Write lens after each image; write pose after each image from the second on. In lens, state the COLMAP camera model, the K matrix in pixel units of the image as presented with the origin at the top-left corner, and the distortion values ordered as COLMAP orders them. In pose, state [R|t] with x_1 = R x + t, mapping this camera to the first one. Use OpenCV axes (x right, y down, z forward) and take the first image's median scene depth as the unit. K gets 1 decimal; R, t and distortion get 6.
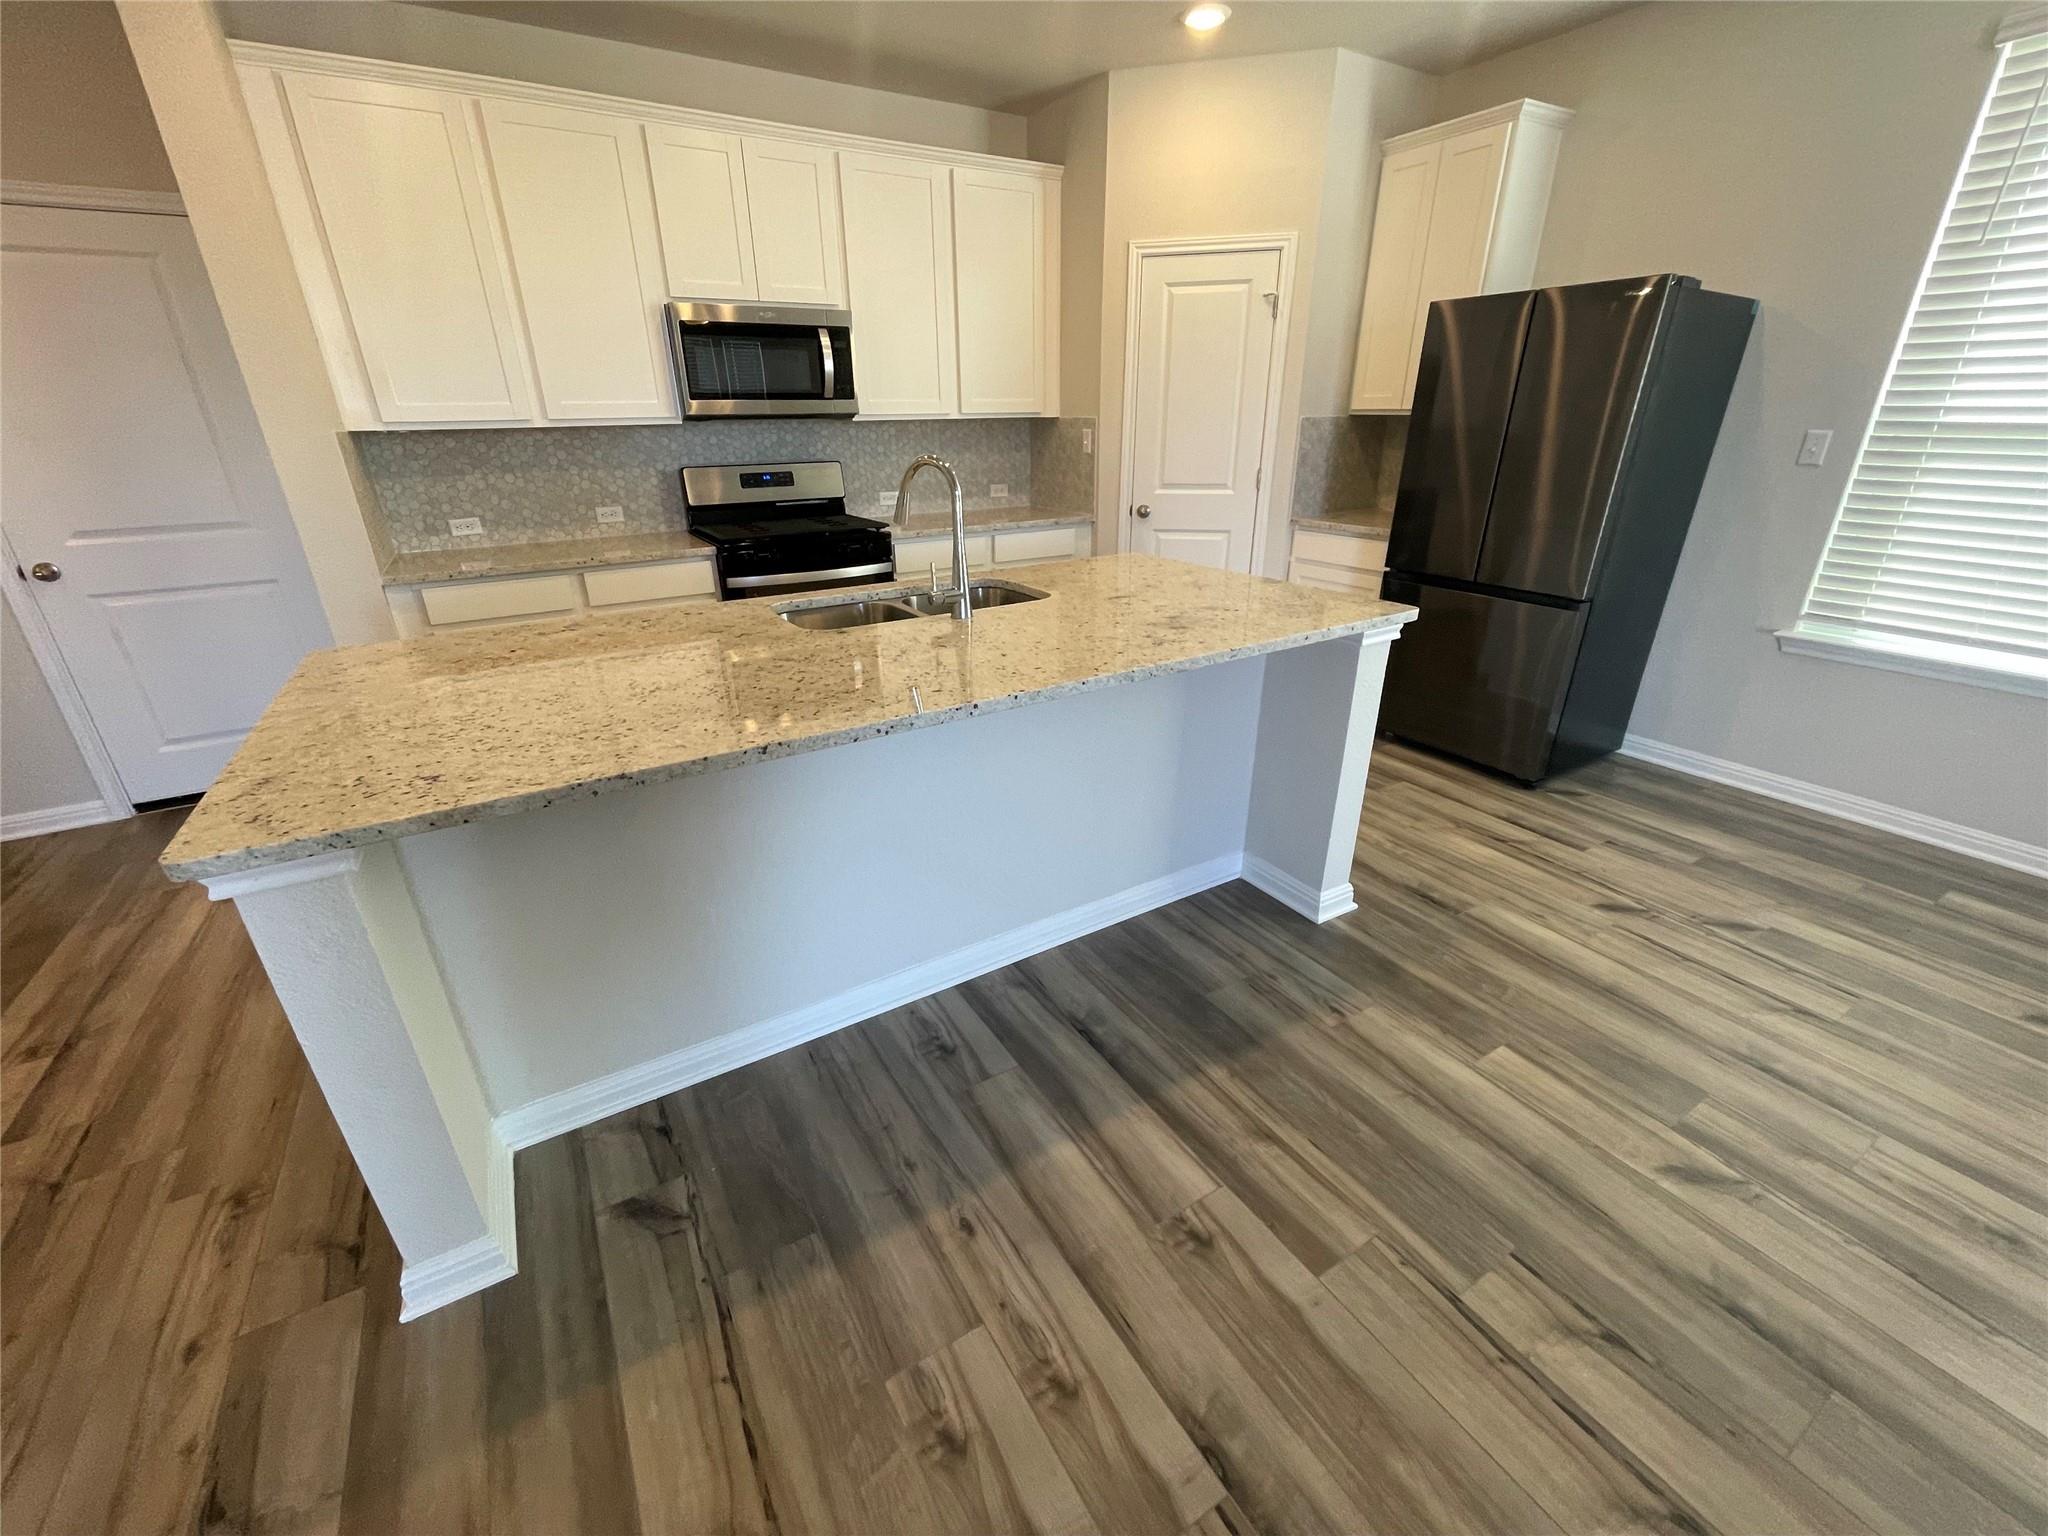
lens RADIAL K [[836.0, 0, 1017.9], [0, 836.0, 763.2], [0, 0, 1]] dist [-0.002081, -0.000252]
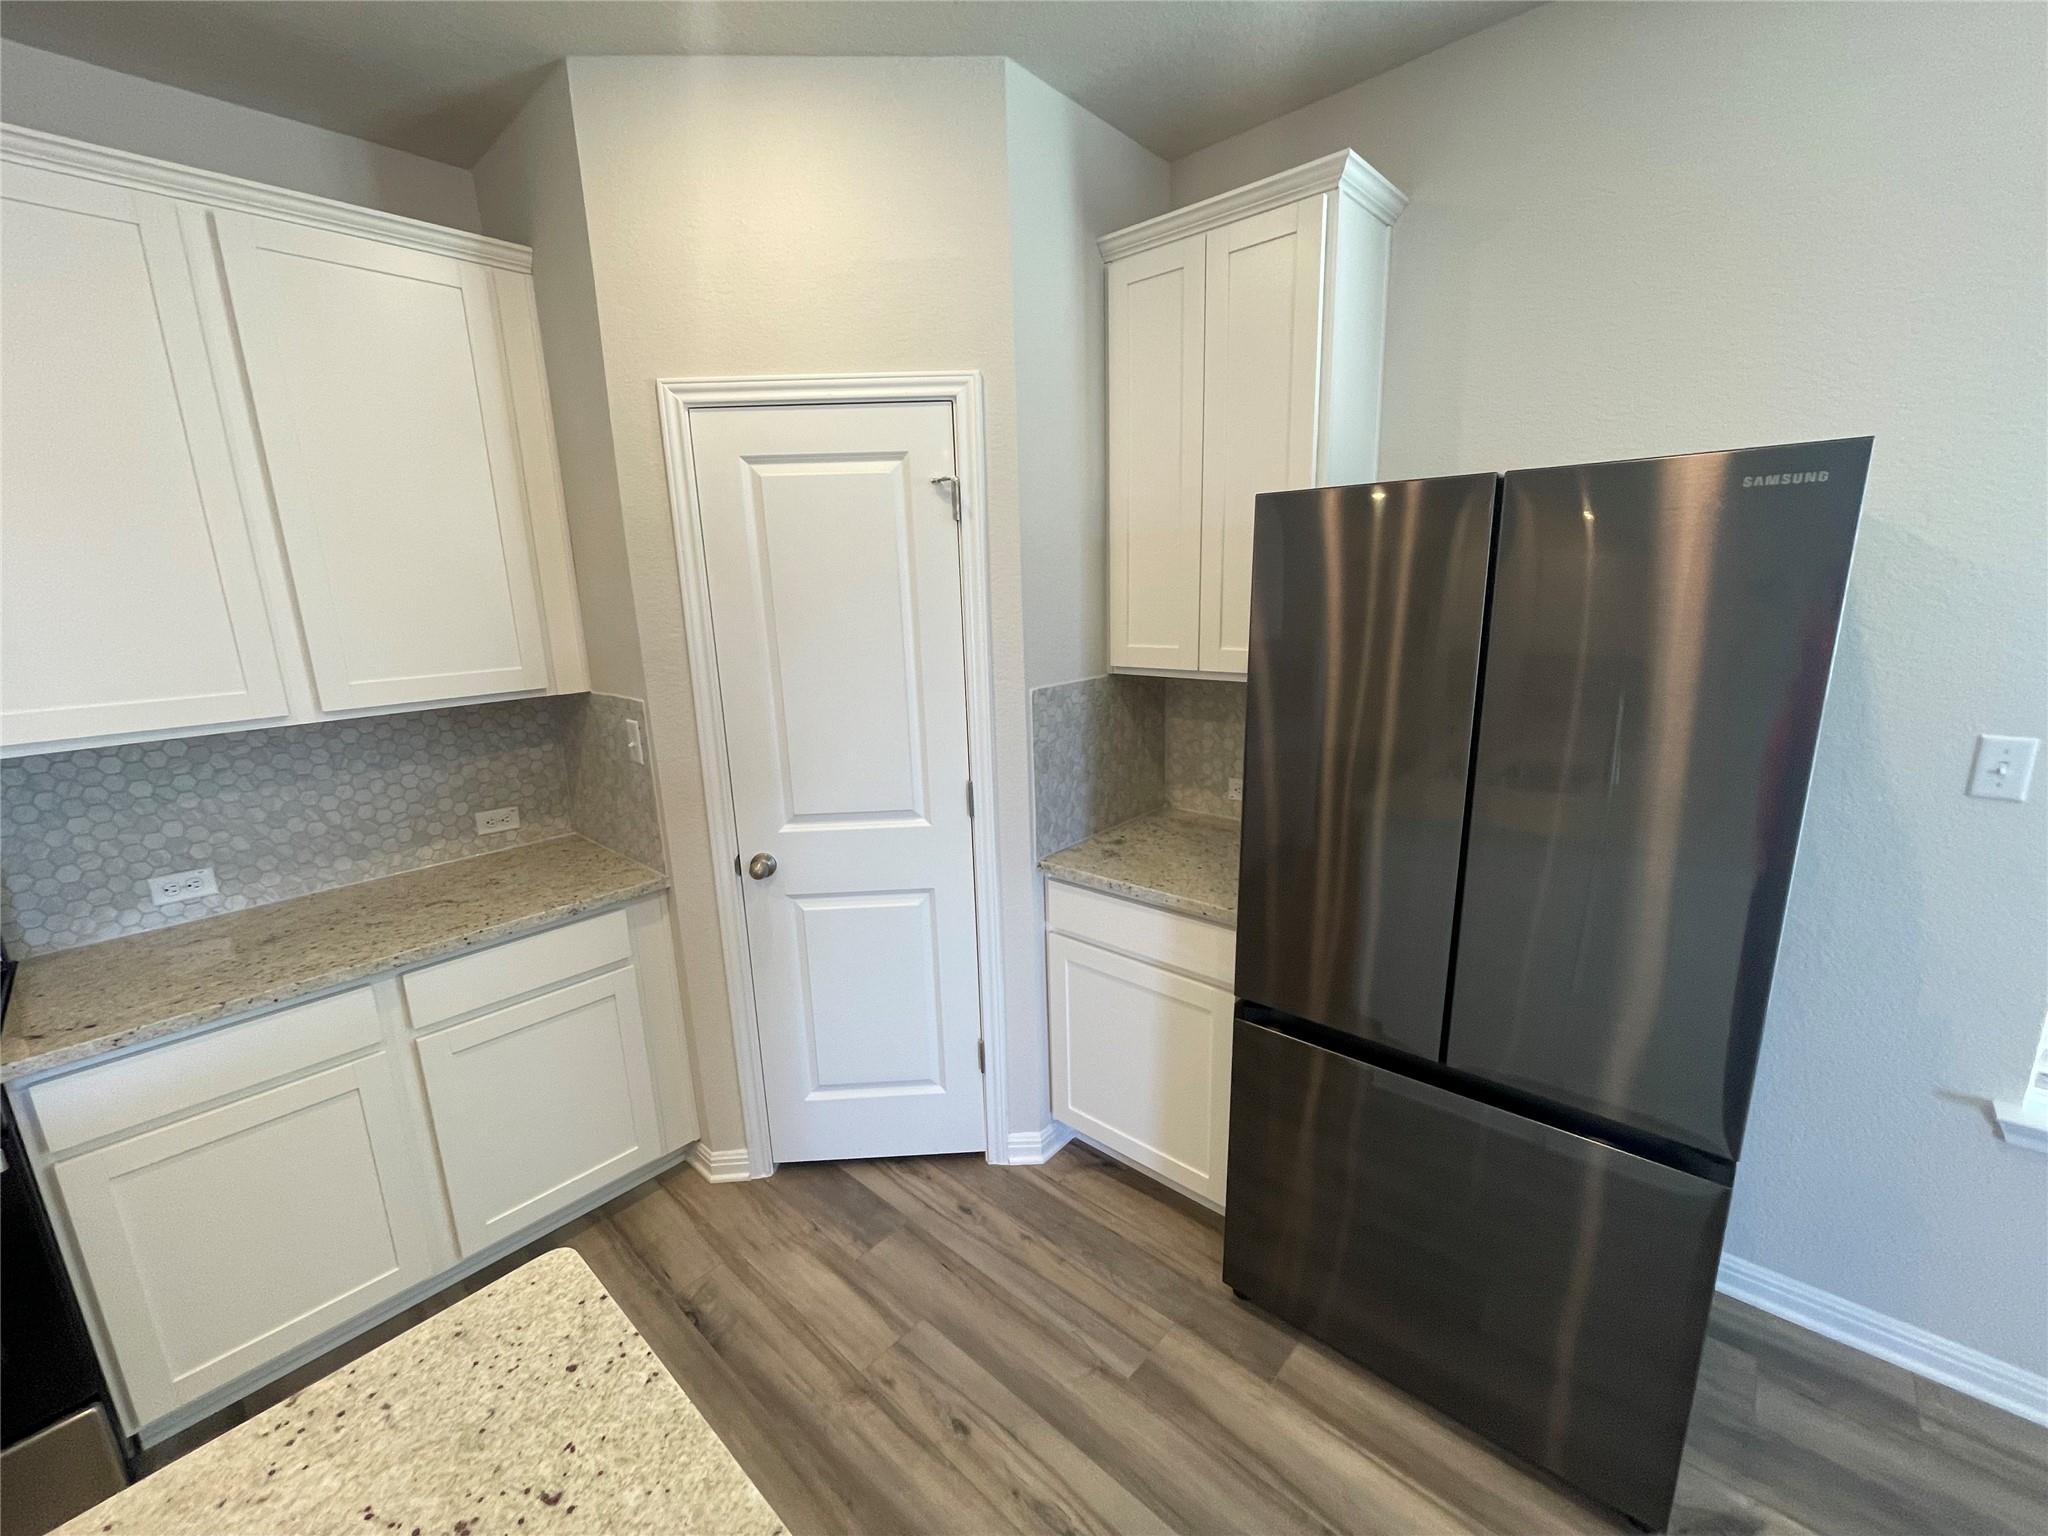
lens RADIAL K [[836.0, 0, 1017.9], [0, 836.0, 763.2], [0, 0, 1]] dist [-0.002081, -0.000252]
pose [[0.956561, -0.081287, 0.279969, 0.171854], [0.132247, 0.976837, -0.168227, -0.271955], [-0.259810, 0.197945, 0.945154, 0.489764]]
